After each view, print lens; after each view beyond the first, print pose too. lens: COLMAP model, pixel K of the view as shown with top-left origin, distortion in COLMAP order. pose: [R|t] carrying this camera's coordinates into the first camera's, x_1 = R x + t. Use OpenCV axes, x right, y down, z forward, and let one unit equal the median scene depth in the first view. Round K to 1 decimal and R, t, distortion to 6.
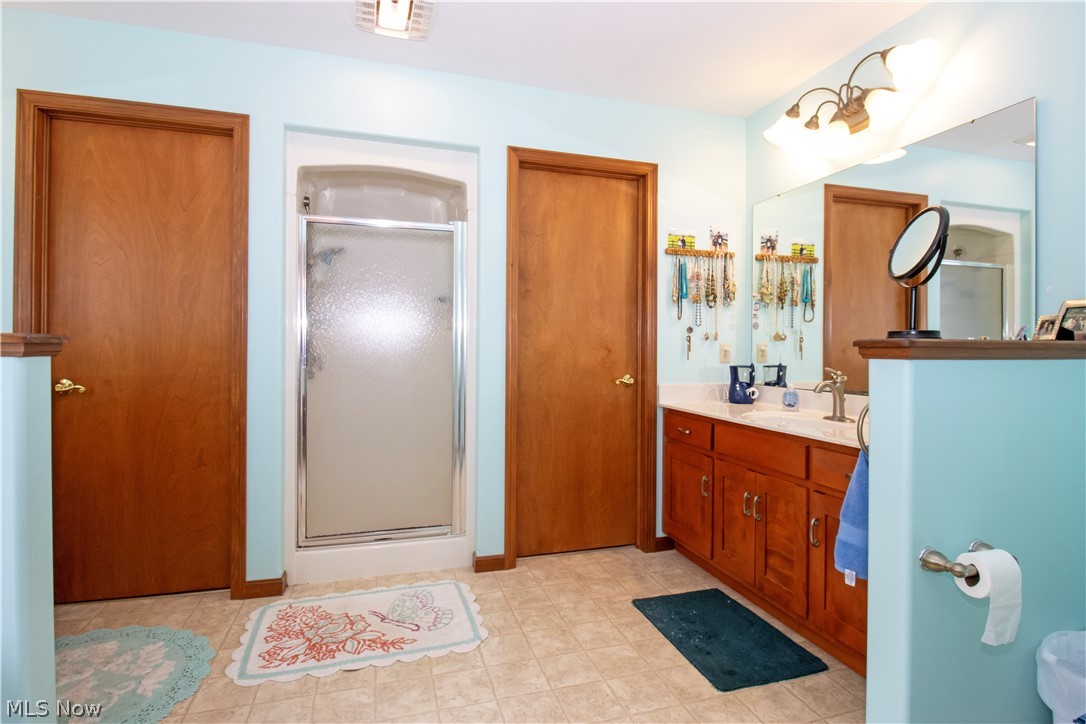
lens RADIAL K [[532.6, 0, 547.7], [0, 532.6, 359.2], [0, 0, 1]] dist [-0.000378, -0.007790]
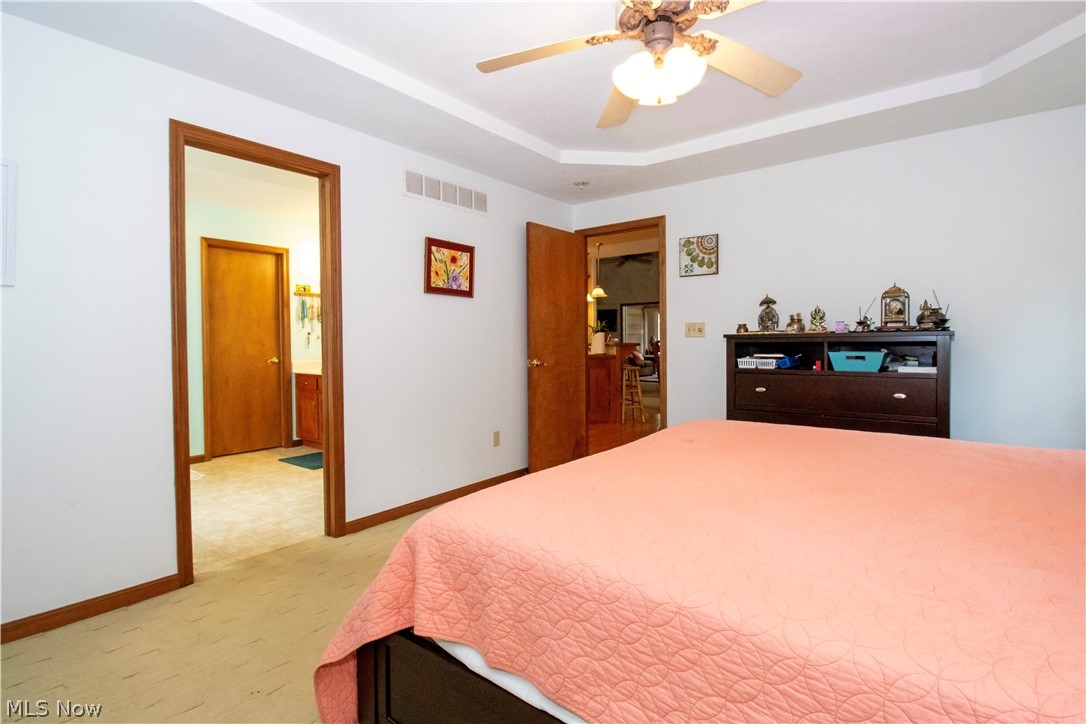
lens RADIAL K [[532.6, 0, 548.0], [0, 532.6, 357.2], [0, 0, 1]] dist [-0.000378, -0.007790]
pose [[0.801221, -0.026327, 0.597789, -0.206386], [0.009634, 0.999470, 0.031104, -0.021671], [-0.598291, -0.019162, 0.801050, -1.123300]]
